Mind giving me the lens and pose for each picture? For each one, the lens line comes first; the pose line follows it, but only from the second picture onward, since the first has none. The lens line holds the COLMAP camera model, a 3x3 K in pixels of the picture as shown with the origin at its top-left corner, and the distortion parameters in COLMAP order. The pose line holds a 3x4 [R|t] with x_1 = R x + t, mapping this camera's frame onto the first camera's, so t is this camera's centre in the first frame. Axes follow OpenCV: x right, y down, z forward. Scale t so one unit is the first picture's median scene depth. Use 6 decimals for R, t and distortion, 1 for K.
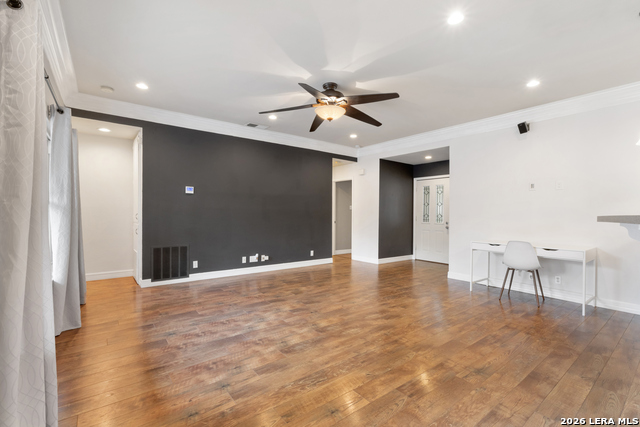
lens RADIAL K [[284.4, 0, 325.0], [0, 284.4, 214.1], [0, 0, 1]] dist [-0.005059, 0.000230]
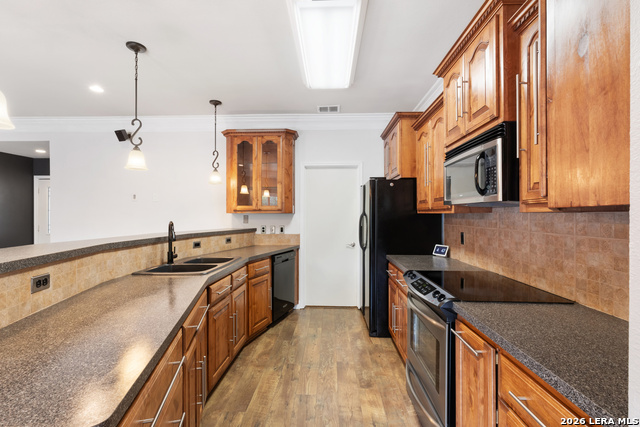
lens RADIAL K [[284.4, 0, 323.3], [0, 284.4, 213.1], [0, 0, 1]] dist [-0.005059, 0.000230]
pose [[0.641595, -0.006009, 0.767020, 0.490306], [0.008177, 0.999966, 0.000994, -0.045794], [-0.767000, 0.005634, 0.641623, -0.162789]]
